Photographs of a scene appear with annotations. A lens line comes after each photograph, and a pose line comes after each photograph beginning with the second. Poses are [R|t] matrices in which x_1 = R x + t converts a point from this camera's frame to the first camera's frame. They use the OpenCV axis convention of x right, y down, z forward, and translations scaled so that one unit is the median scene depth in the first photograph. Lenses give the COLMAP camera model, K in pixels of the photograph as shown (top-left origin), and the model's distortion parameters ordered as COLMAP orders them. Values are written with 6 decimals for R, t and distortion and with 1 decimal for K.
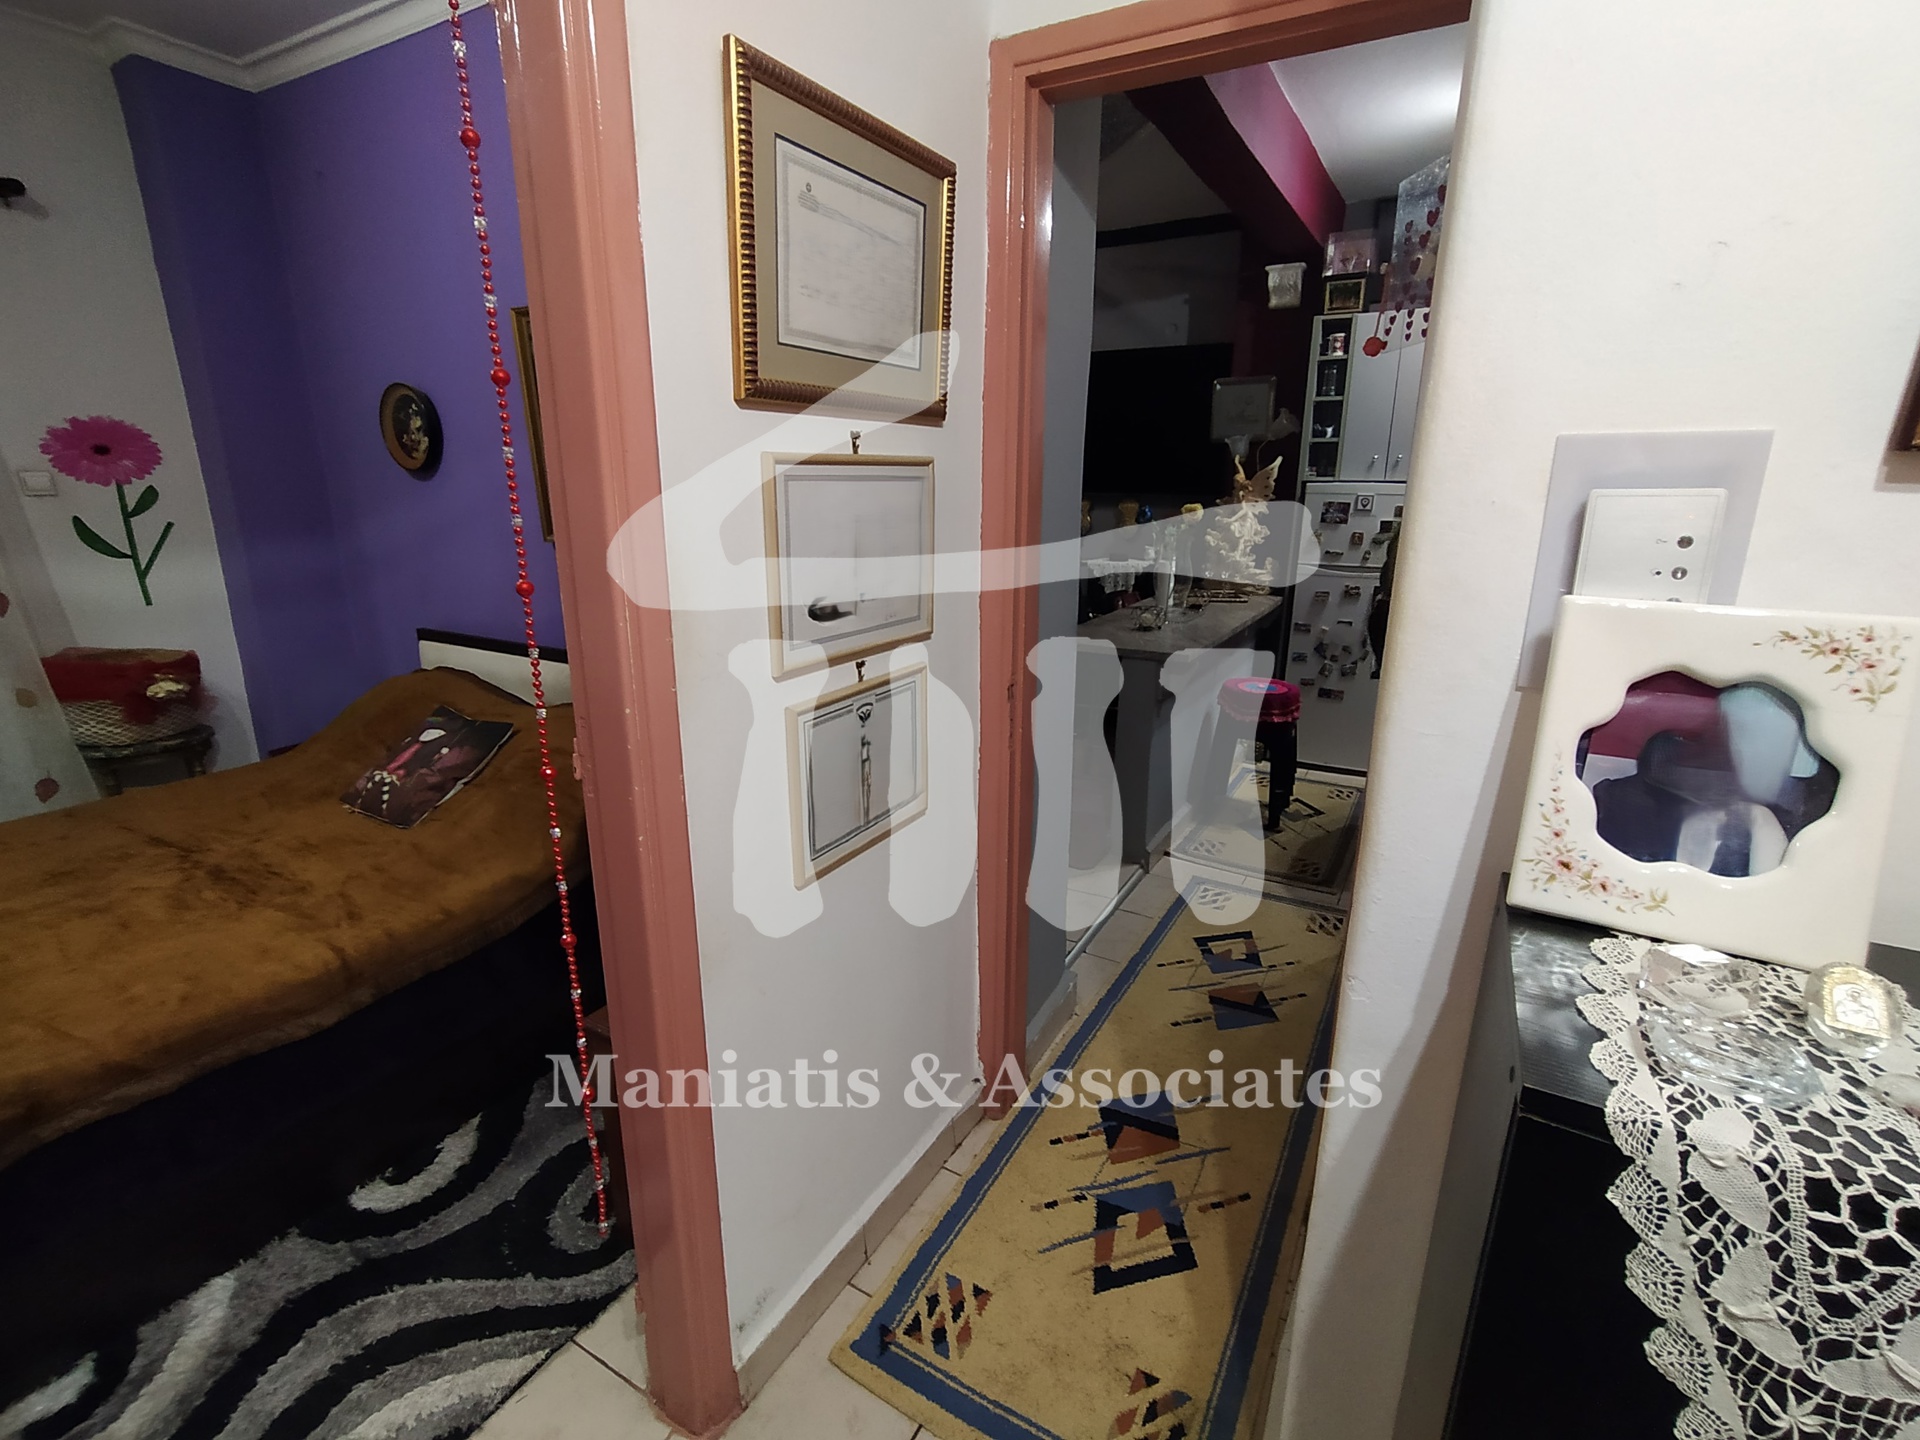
lens RADIAL K [[870.8, 0, 963.5], [0, 870.8, 716.4], [0, 0, 1]] dist [-0.007766, 0.005755]
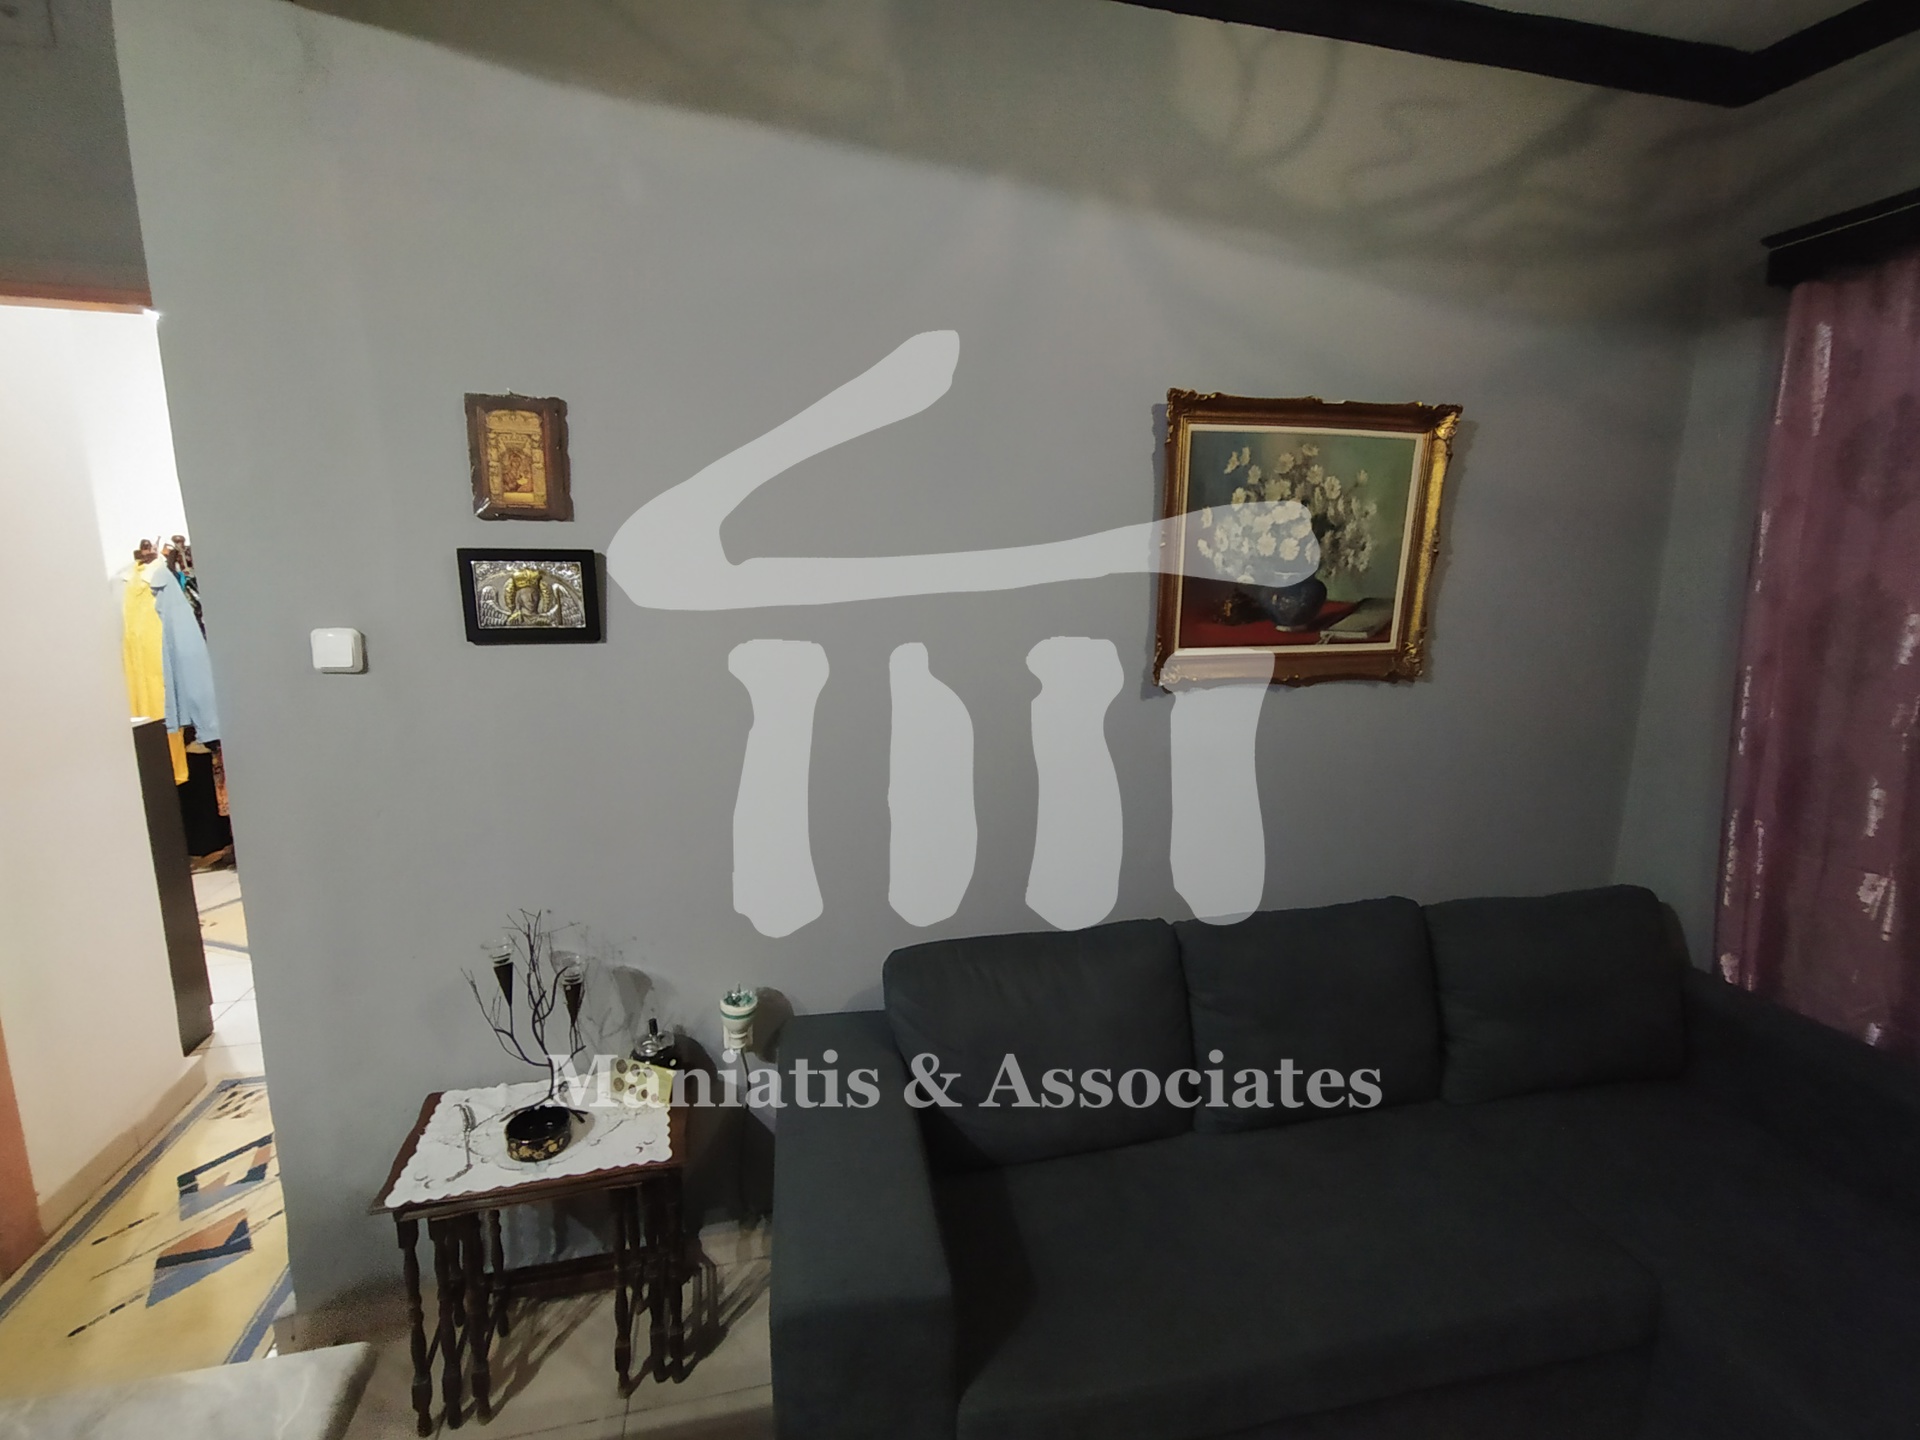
lens RADIAL K [[870.8, 0, 963.5], [0, 870.8, 716.4], [0, 0, 1]] dist [-0.007766, 0.005755]
pose [[-0.728100, 0.103907, -0.677550, 0.484479], [-0.200453, 0.912961, 0.355417, -1.715394], [0.655507, 0.394596, -0.643898, 5.331624]]
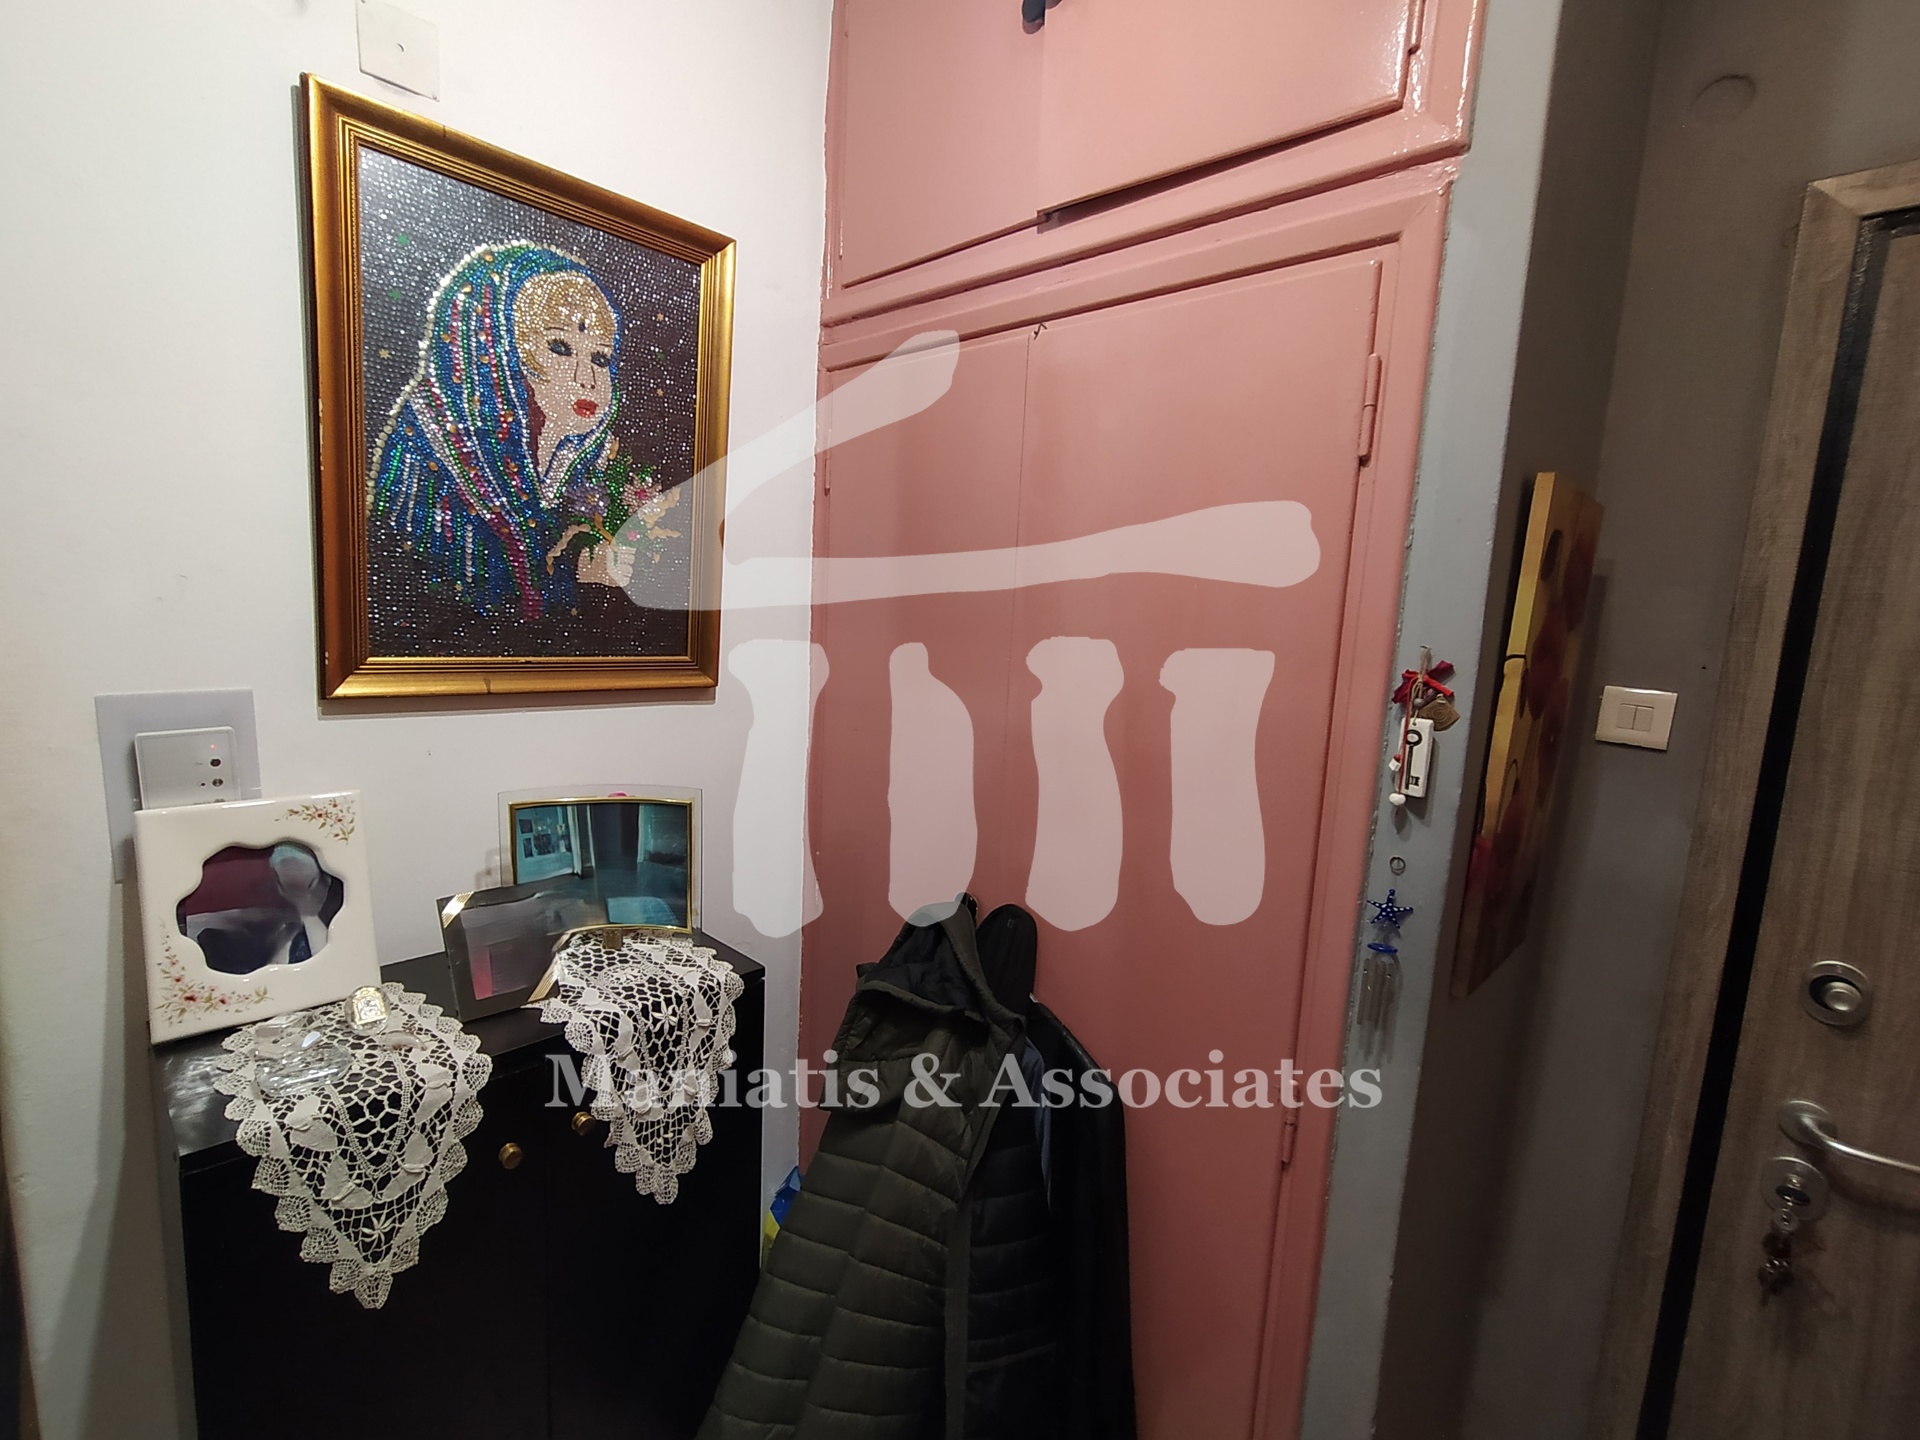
lens RADIAL K [[868.1, 0, 964.6], [0, 868.1, 719.7], [0, 0, 1]] dist [-0.007214, 0.005079]
pose [[0.247416, -0.135100, 0.959444, -0.265507], [0.210276, 0.974117, 0.082941, -0.114932], [-0.945817, 0.181227, 0.269421, -0.611140]]
